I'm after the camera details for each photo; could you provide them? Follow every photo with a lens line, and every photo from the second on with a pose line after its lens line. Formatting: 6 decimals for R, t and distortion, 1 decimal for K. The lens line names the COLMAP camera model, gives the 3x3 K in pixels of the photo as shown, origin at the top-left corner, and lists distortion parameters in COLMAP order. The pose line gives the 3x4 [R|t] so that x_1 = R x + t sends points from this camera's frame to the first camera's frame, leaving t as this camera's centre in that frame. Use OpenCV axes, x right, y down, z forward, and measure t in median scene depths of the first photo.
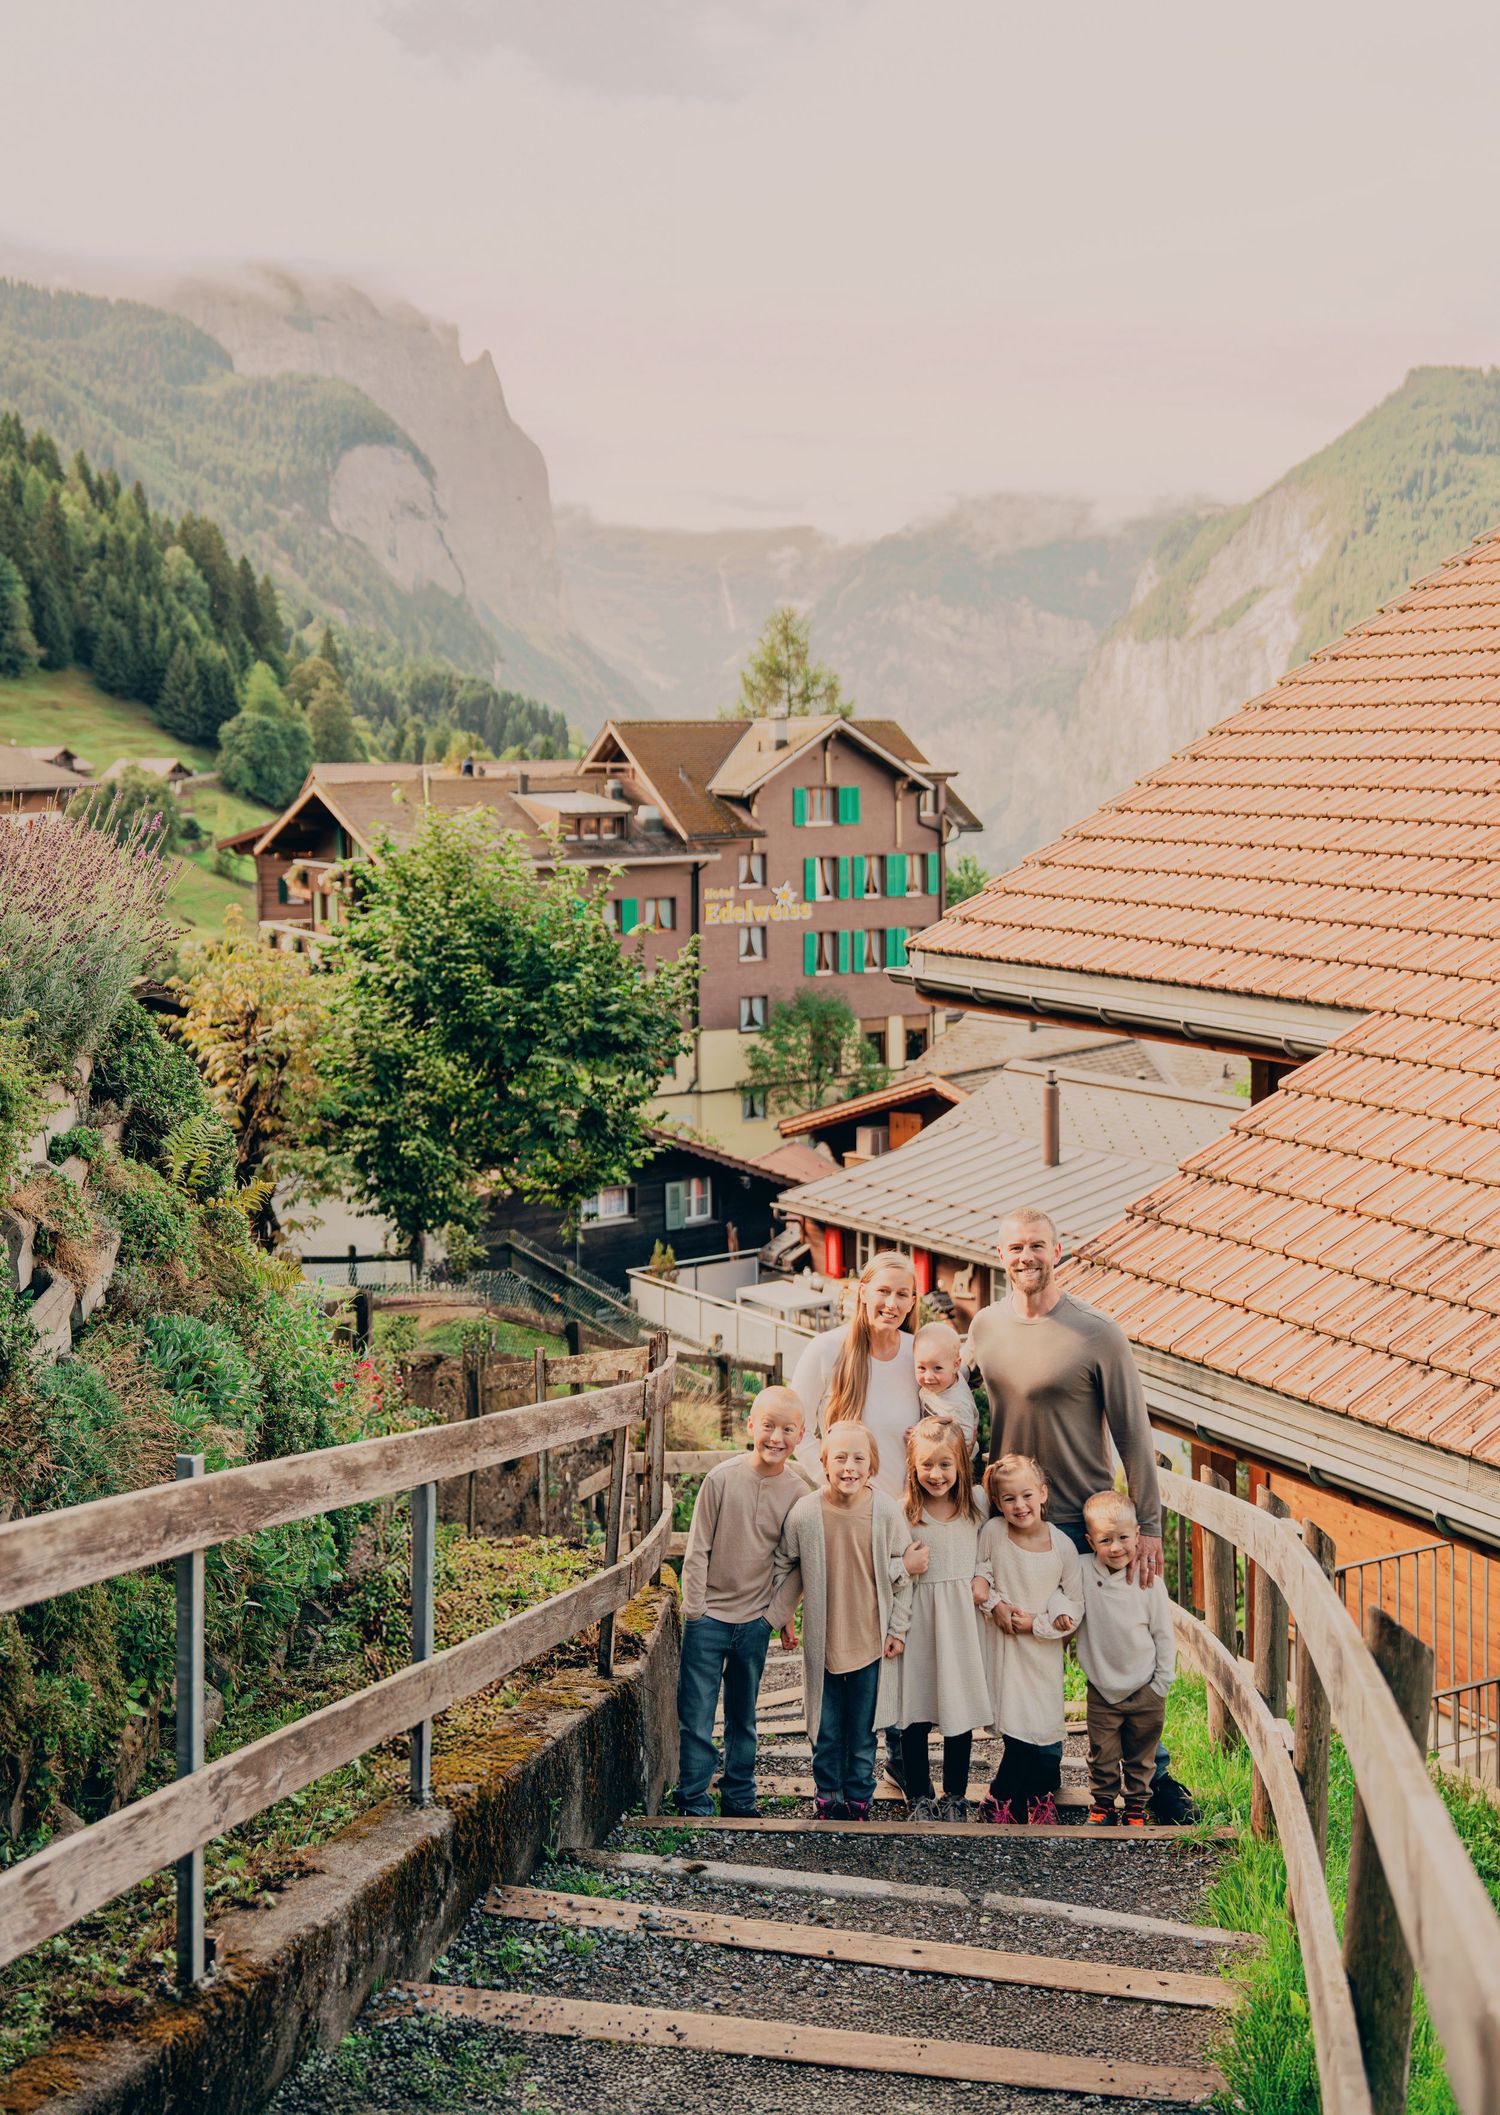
lens RADIAL K [[2658.2, 0, 734.0], [0, 2658.2, 925.0], [0, 0, 1]] dist [0.069807, 0.000000]
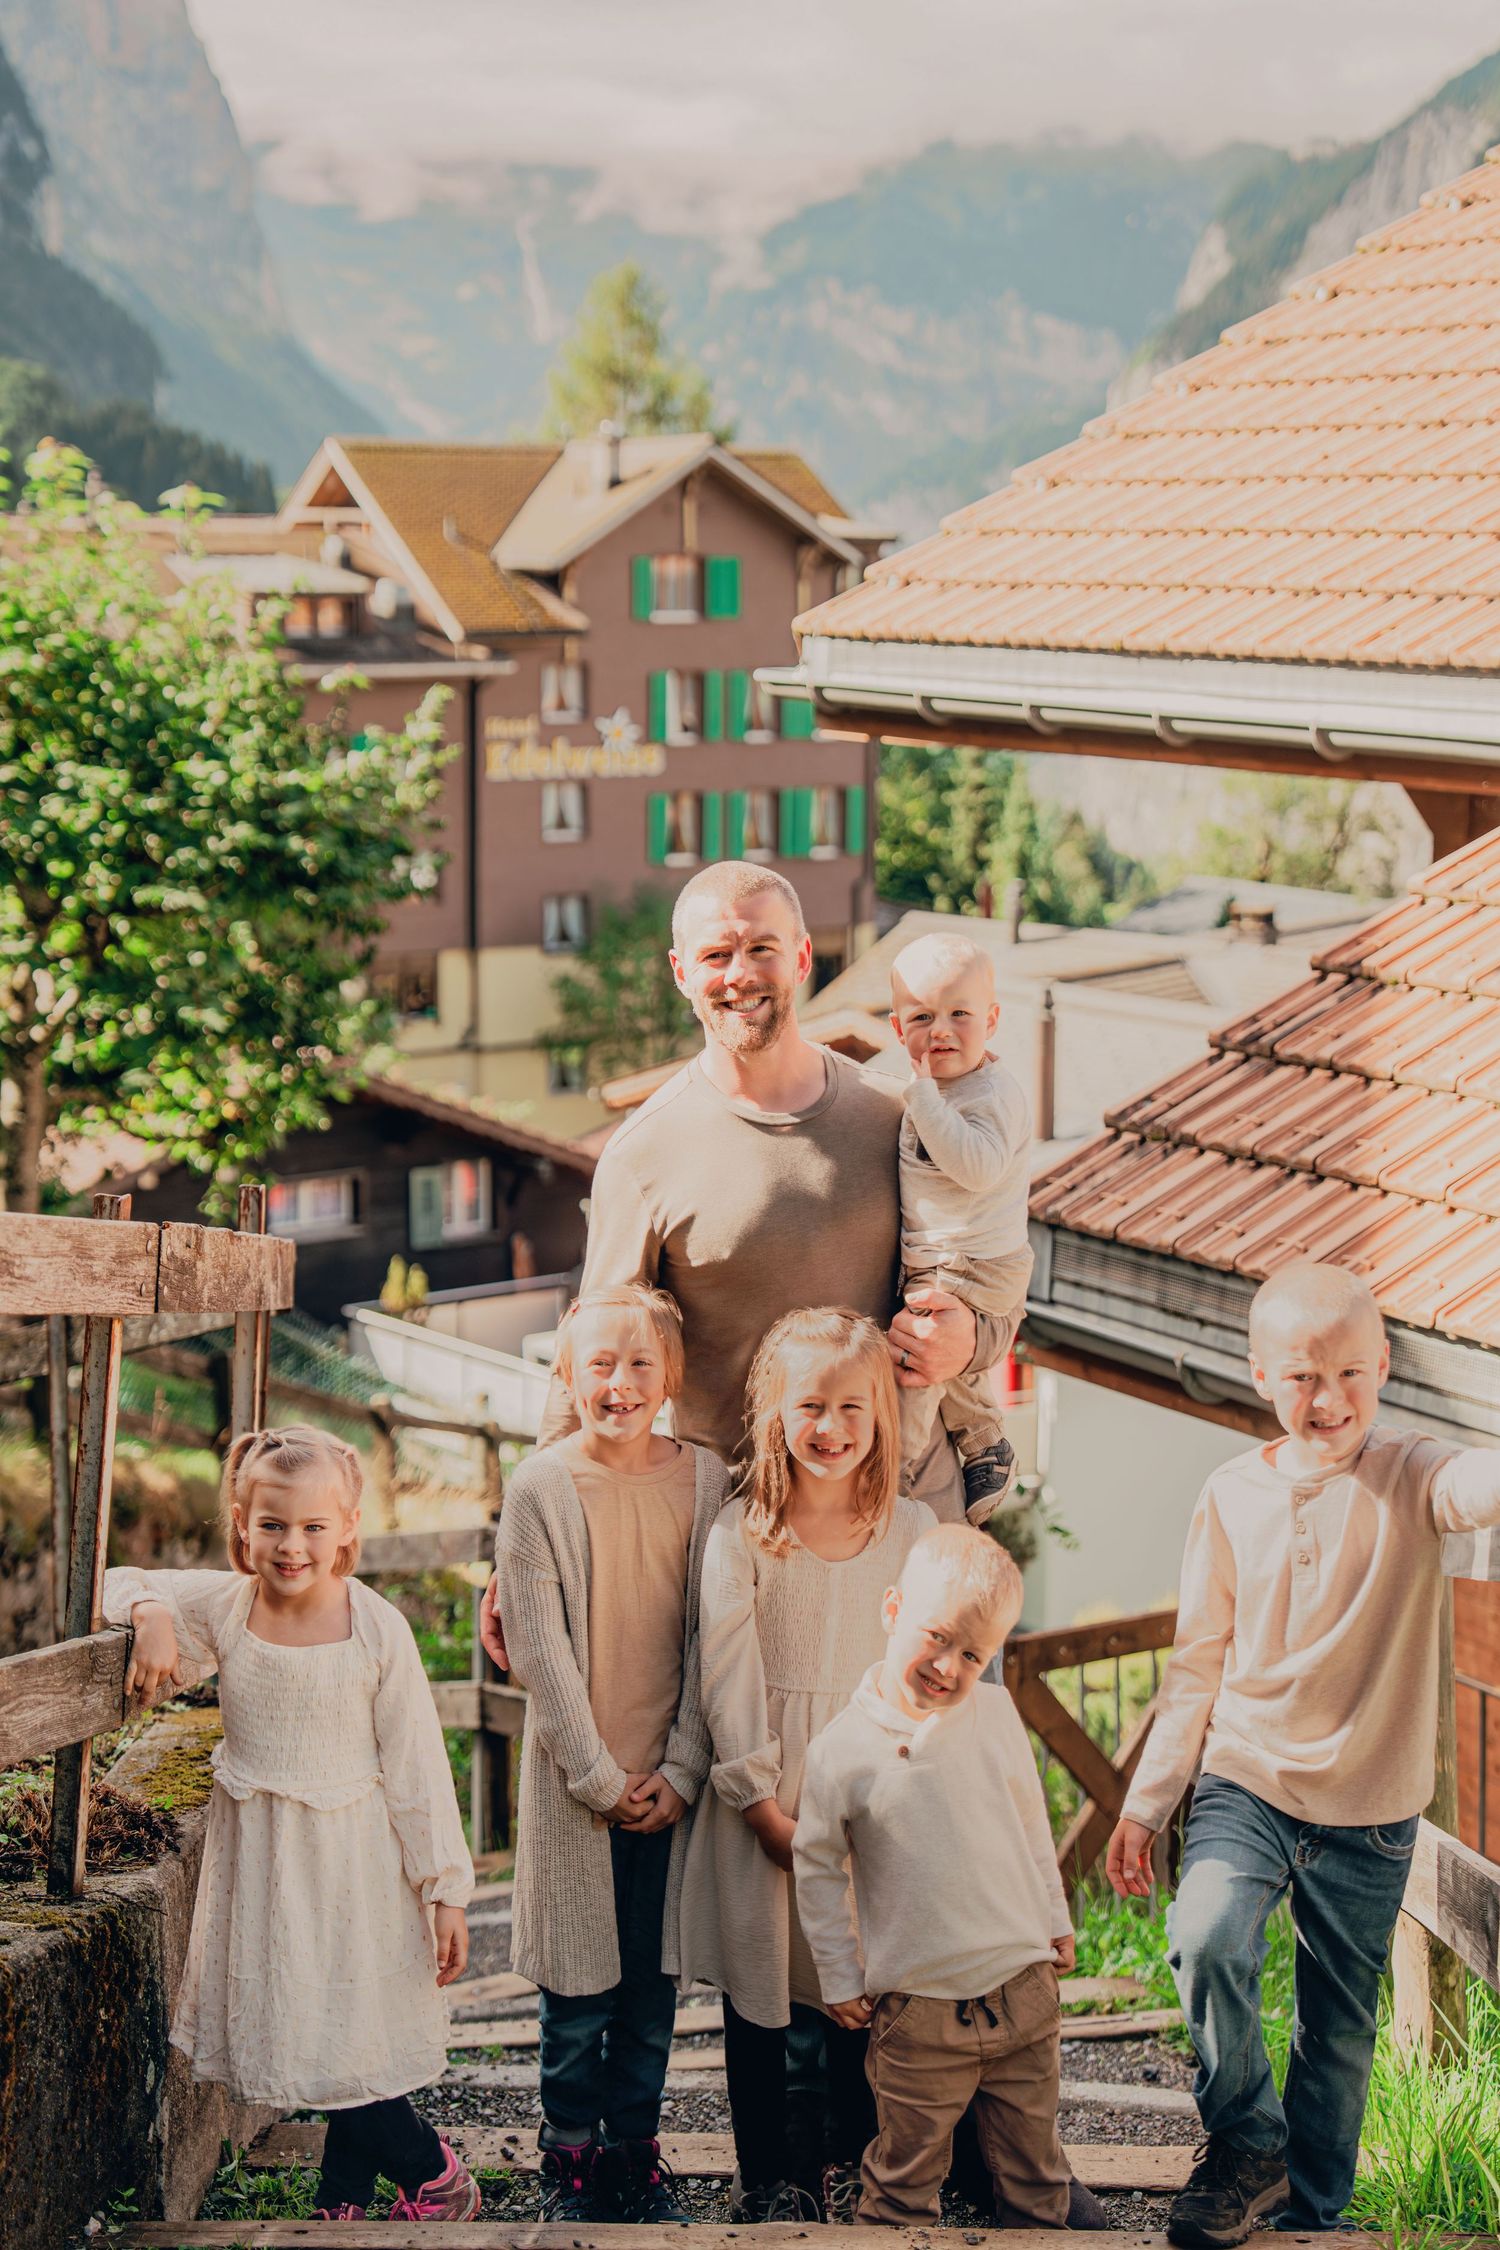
lens RADIAL K [[4057.3, 0, 753.6], [0, 4057.3, 1077.6], [0, 0, 1]] dist [0.365306, 0.000000]
pose [[0.998772, 0.007556, 0.048968, 0.010936], [-0.010212, 0.998476, 0.054232, 0.039487], [-0.048484, -0.054665, 0.997327, 0.117021]]
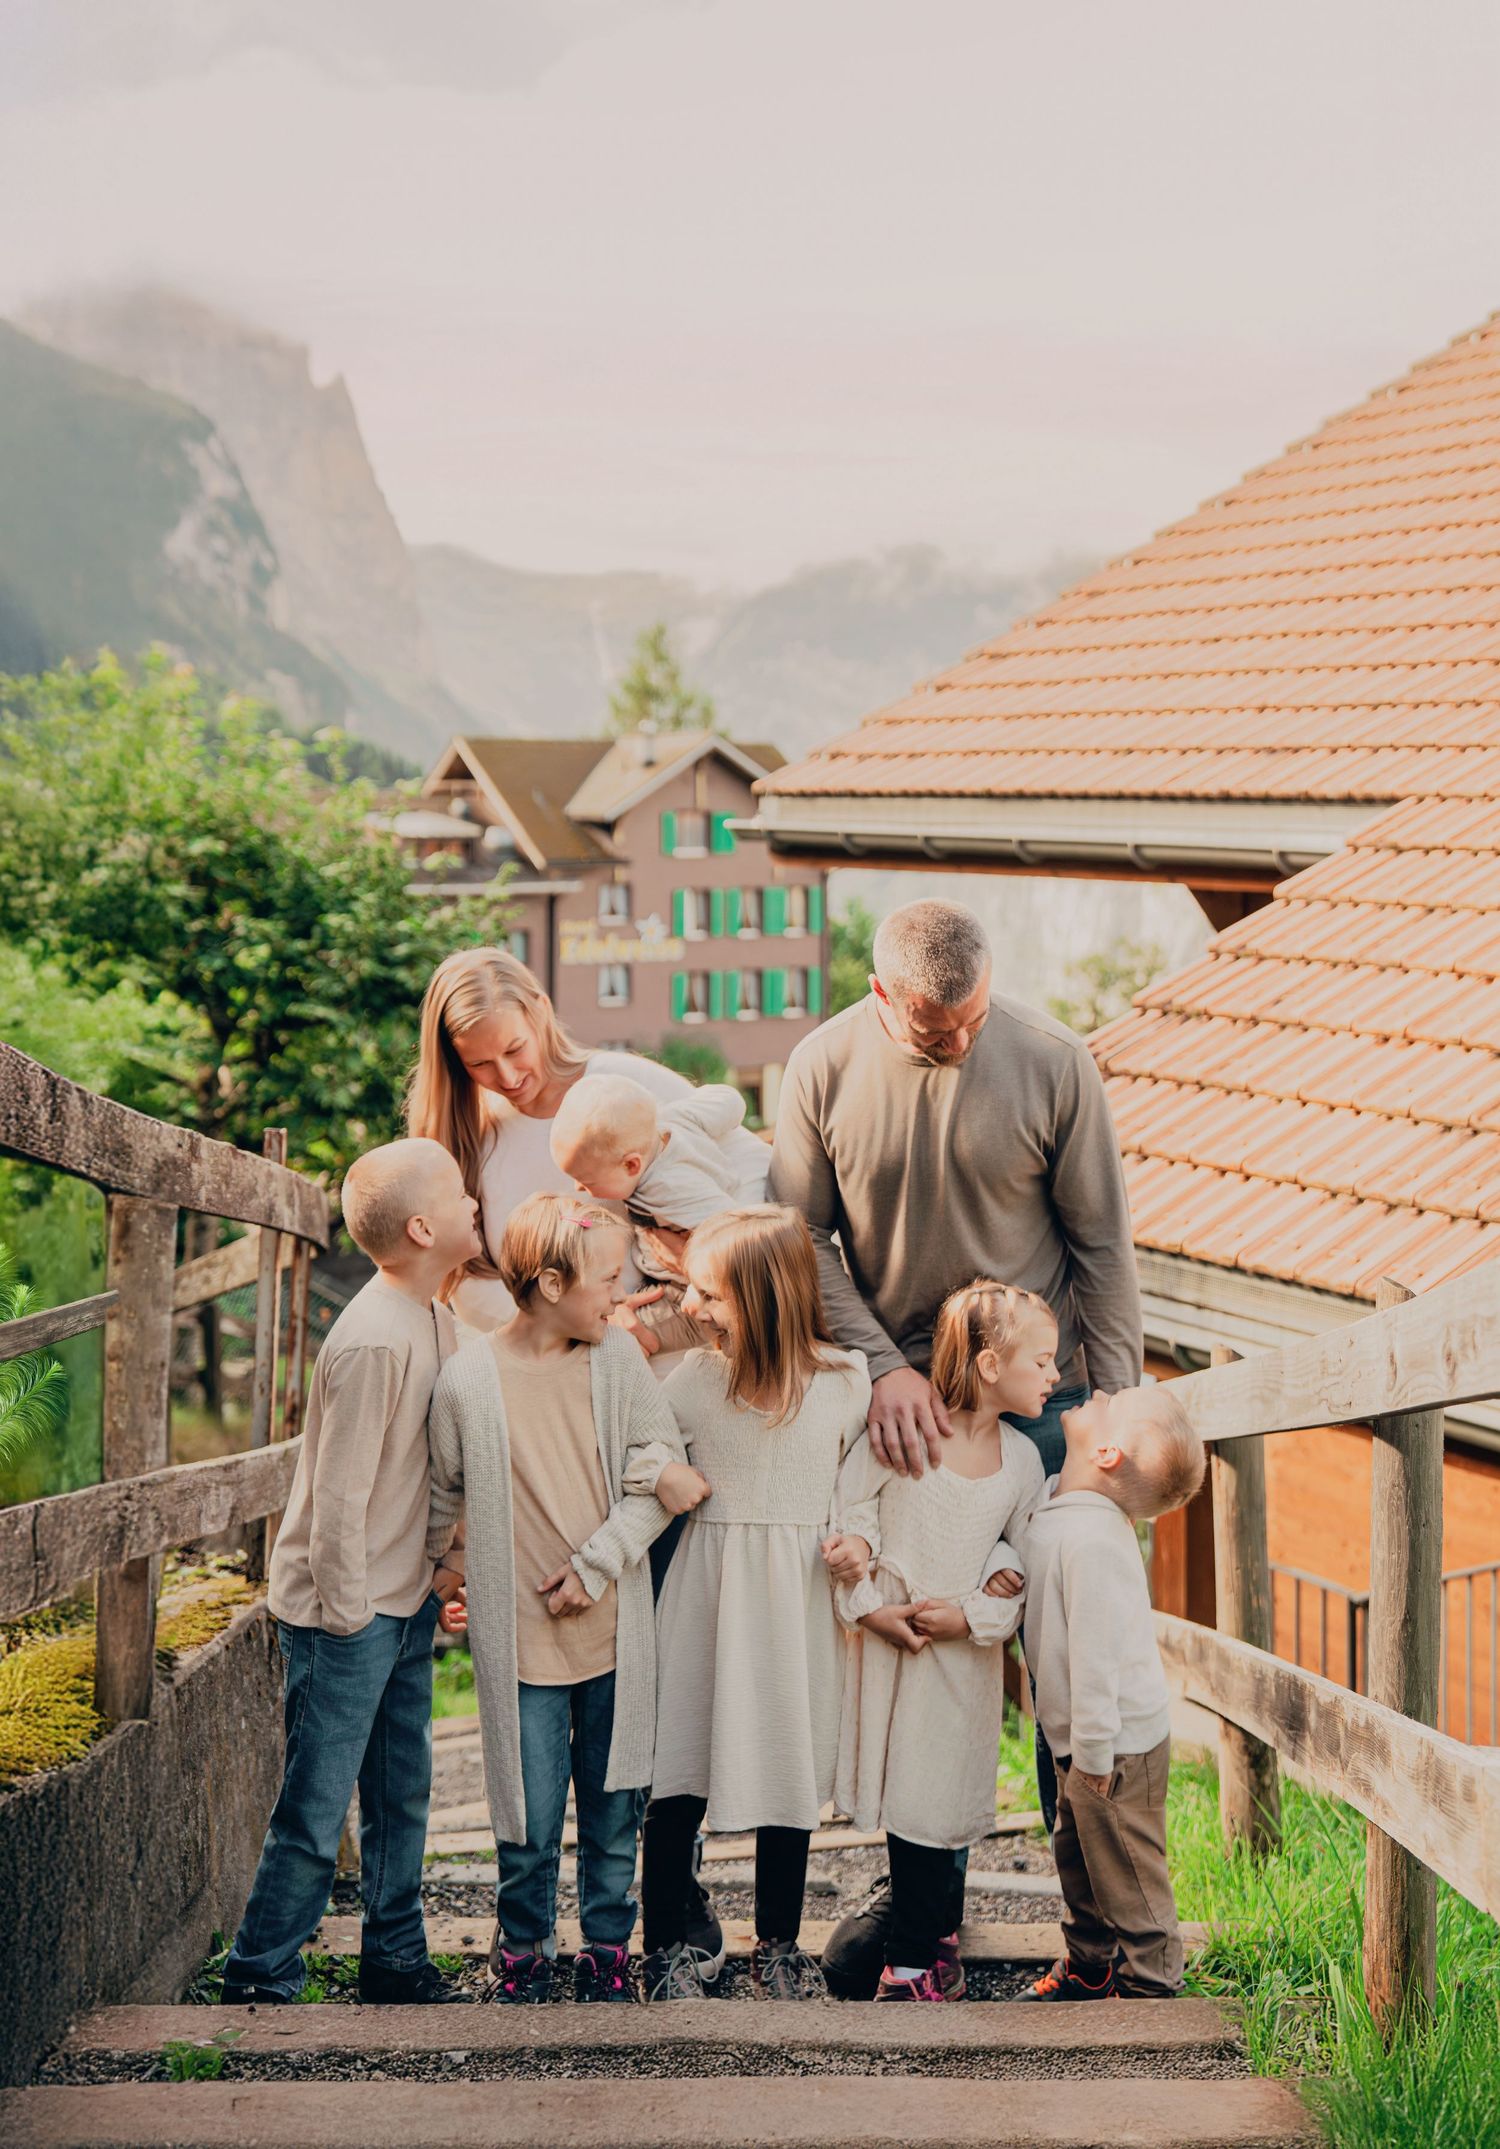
lens RADIAL K [[2725.6, 0, 818.0], [0, 2725.6, 970.3], [0, 0, 1]] dist [0.109293, 0.000000]
pose [[0.997337, 0.008967, 0.072384, 0.019759], [-0.007222, 0.999678, -0.024329, 0.055761], [-0.072579, 0.023741, 0.997080, 0.172116]]
